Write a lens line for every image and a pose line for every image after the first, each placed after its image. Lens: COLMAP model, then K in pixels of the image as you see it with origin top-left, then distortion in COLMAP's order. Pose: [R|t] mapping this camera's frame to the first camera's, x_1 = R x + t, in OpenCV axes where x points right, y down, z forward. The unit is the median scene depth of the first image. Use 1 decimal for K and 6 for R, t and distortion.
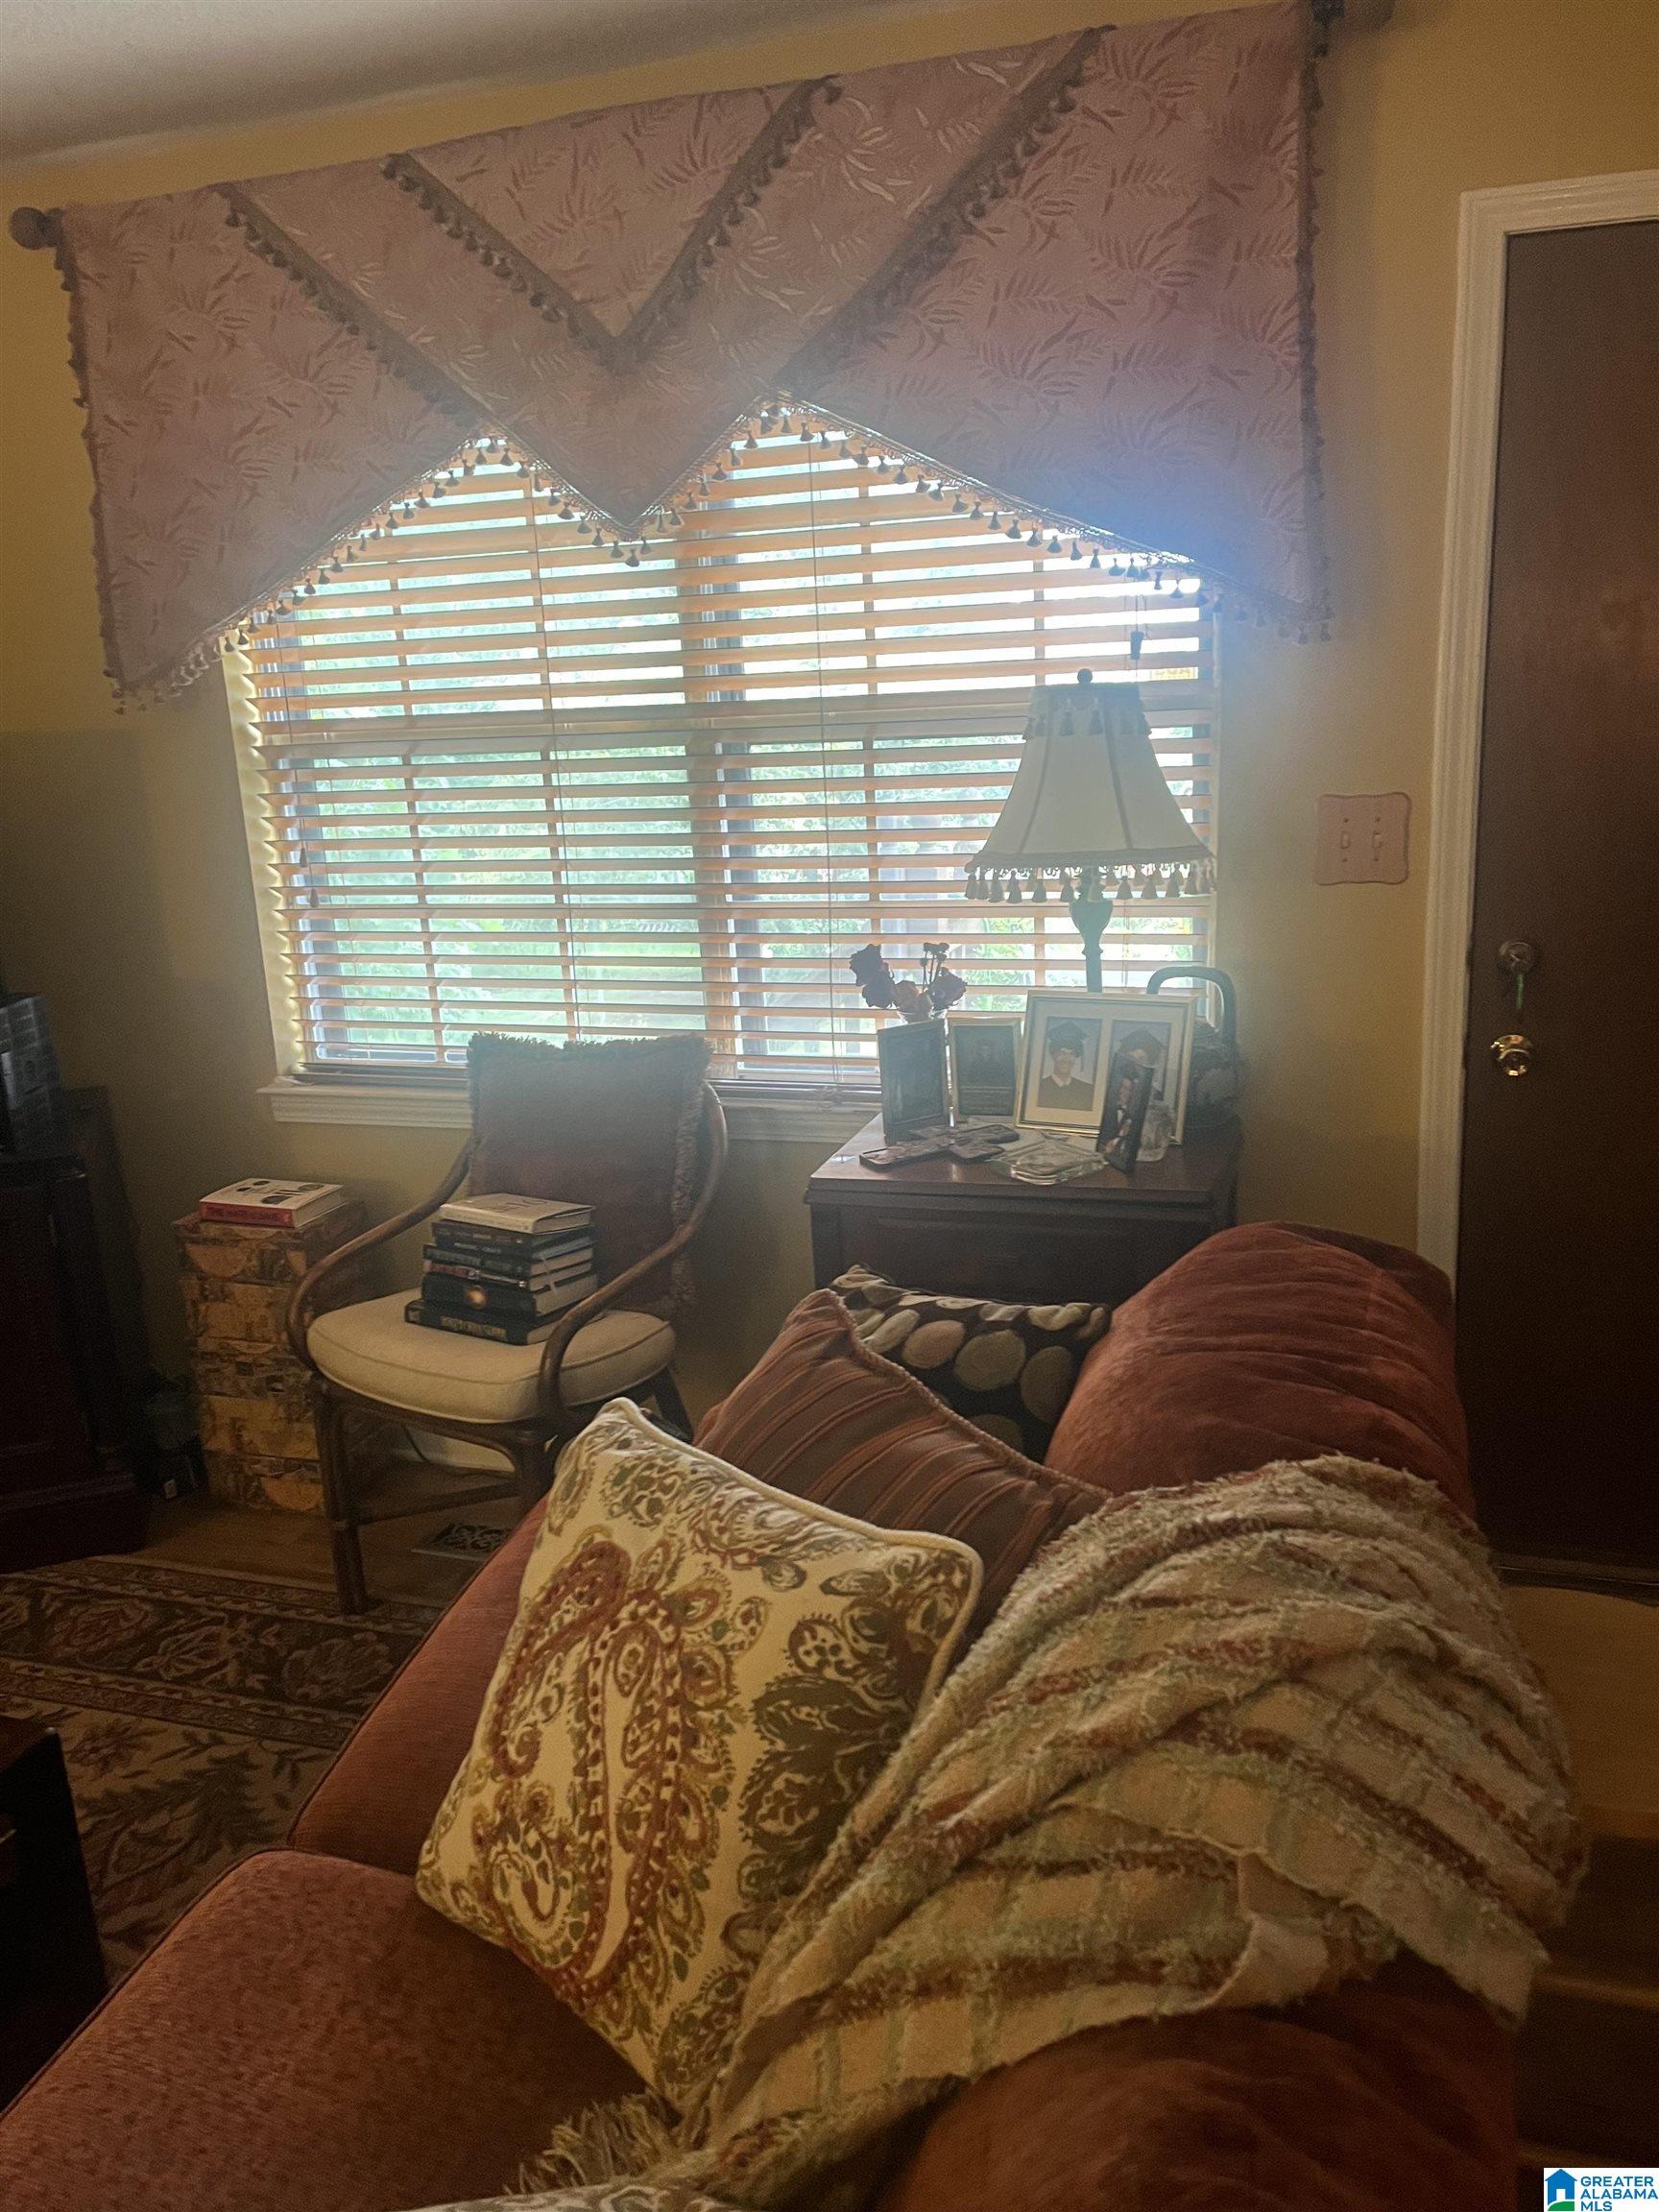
lens RADIAL K [[1659.8, 0, 829.9], [0, 1659.8, 1121.7], [0, 0, 1]] dist [0.057863, -0.084728]
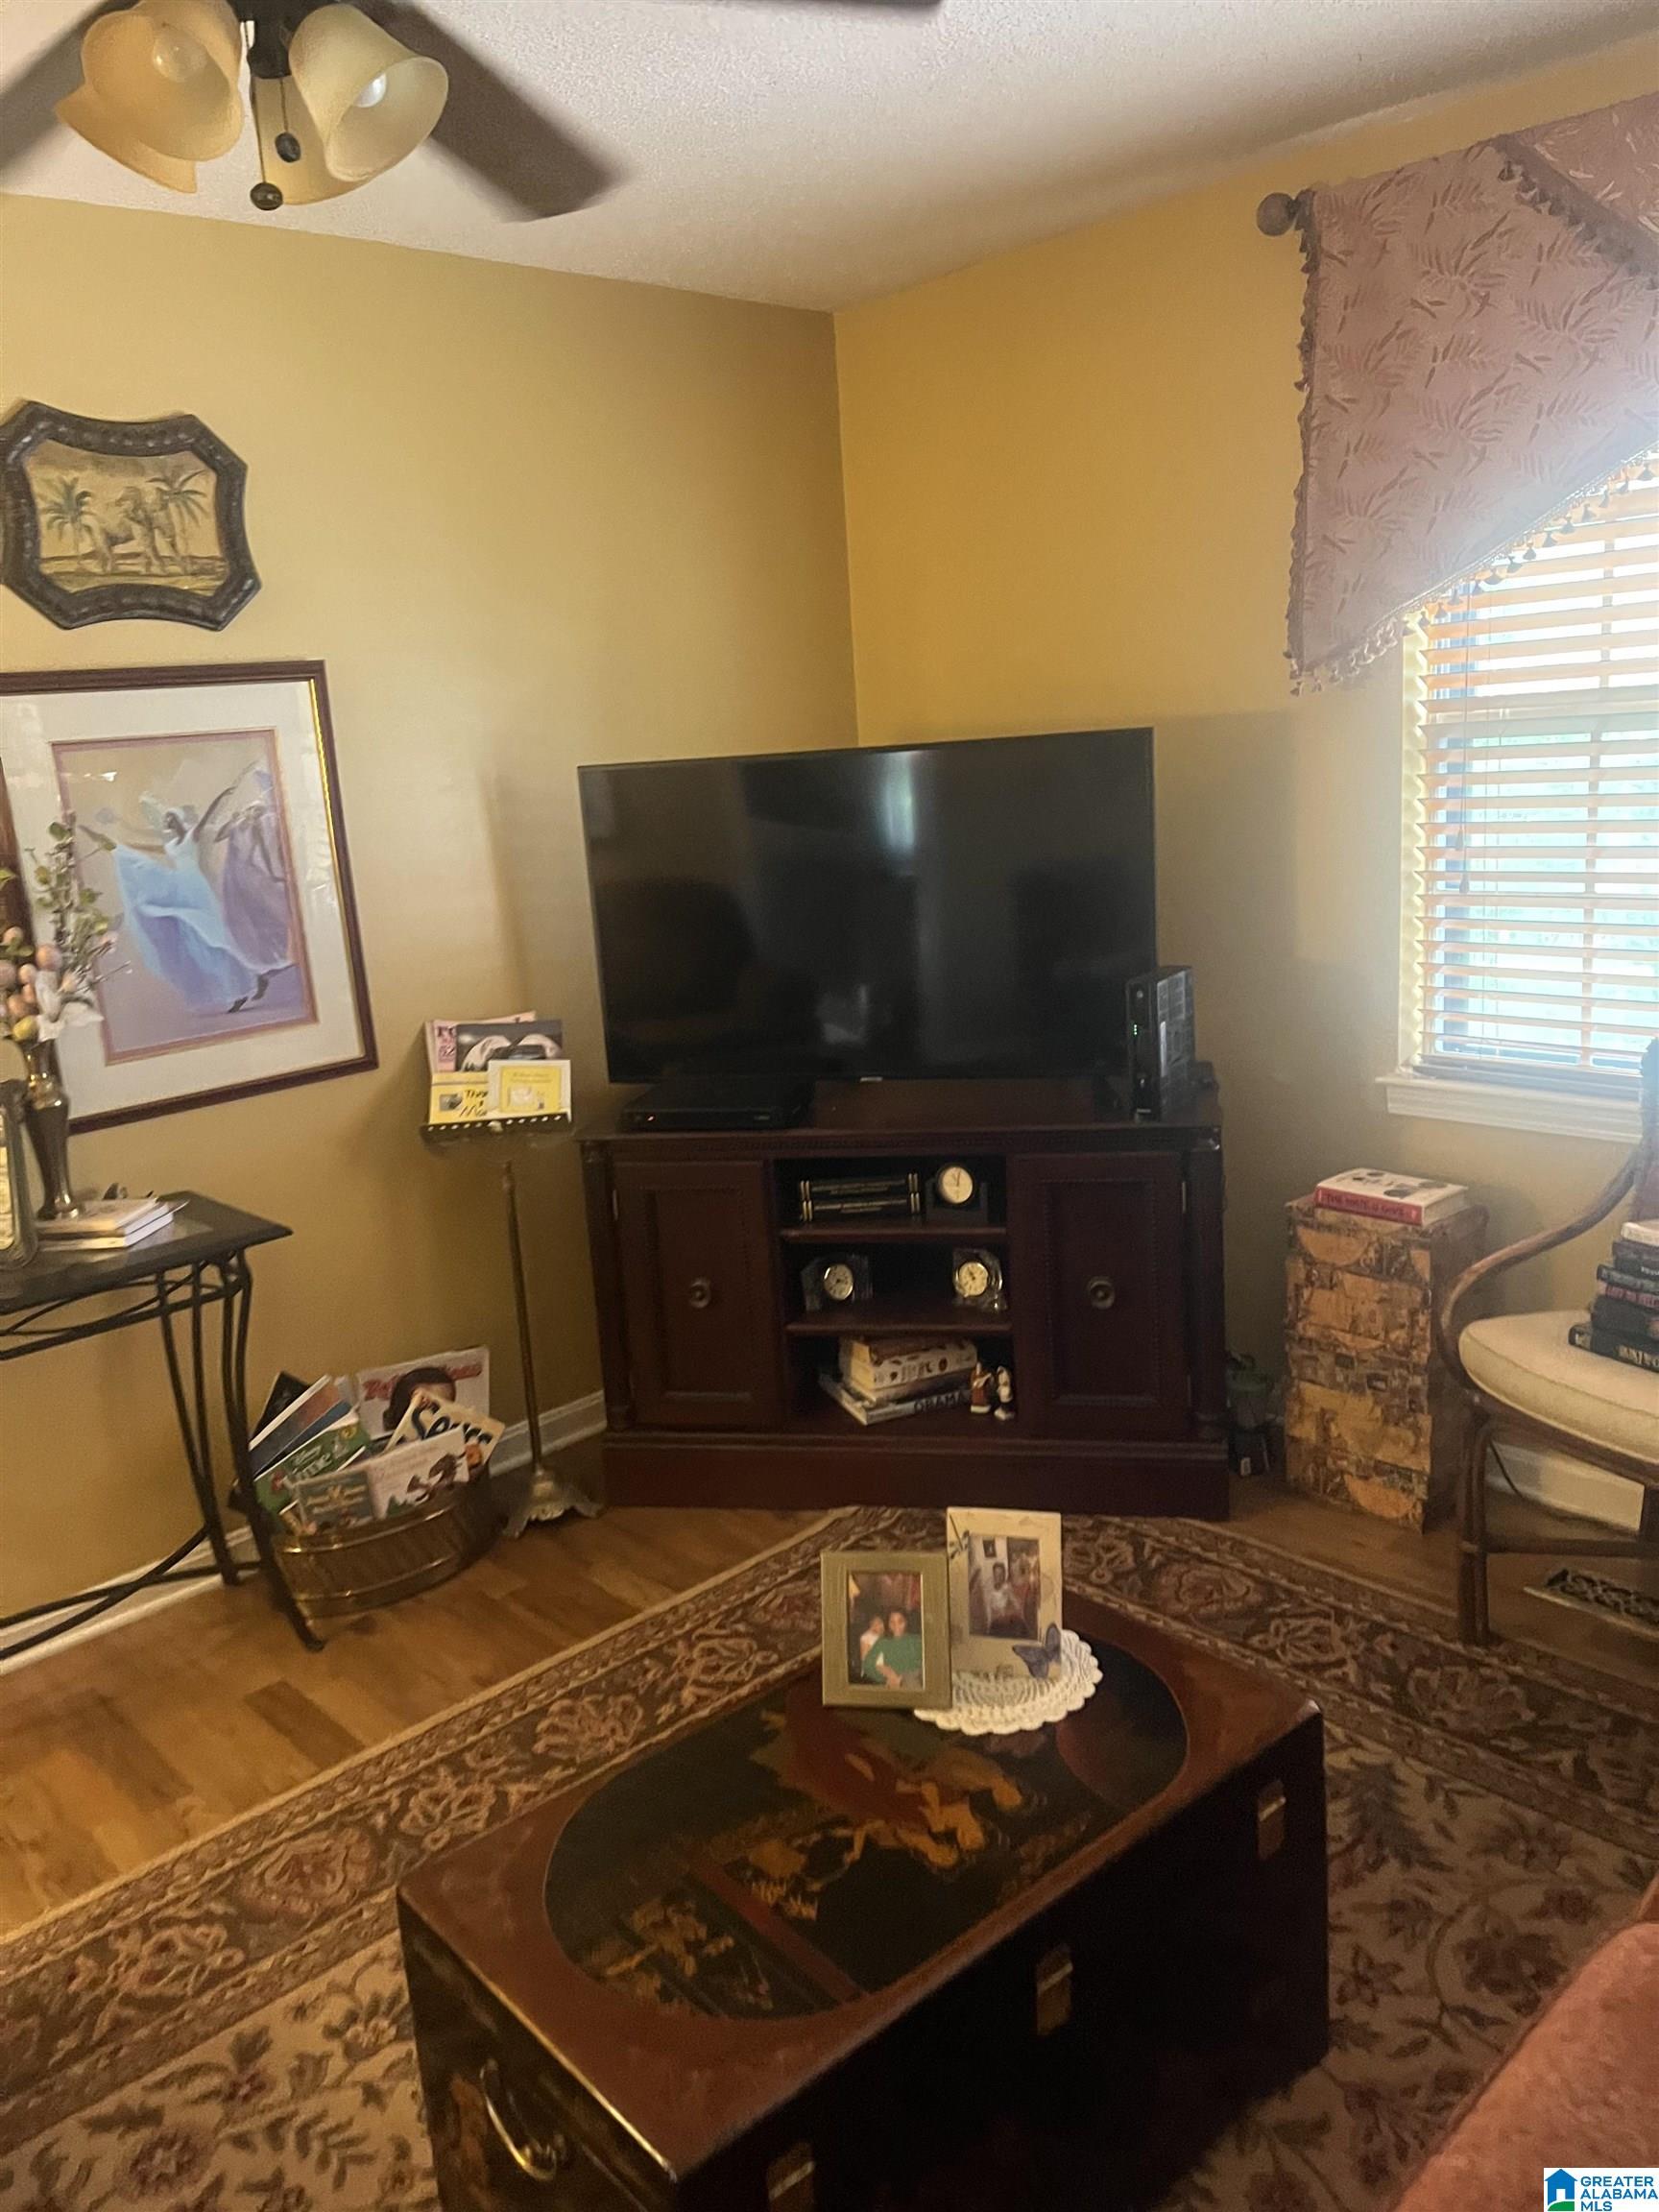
lens RADIAL K [[1659.8, 0, 811.1], [0, 1659.8, 1110.0], [0, 0, 1]] dist [0.057863, -0.084728]
pose [[0.865964, 0.098881, -0.490234, -0.162905], [-0.102424, 0.994546, 0.019678, 0.014942], [0.489506, 0.033172, 0.871369, -0.008829]]
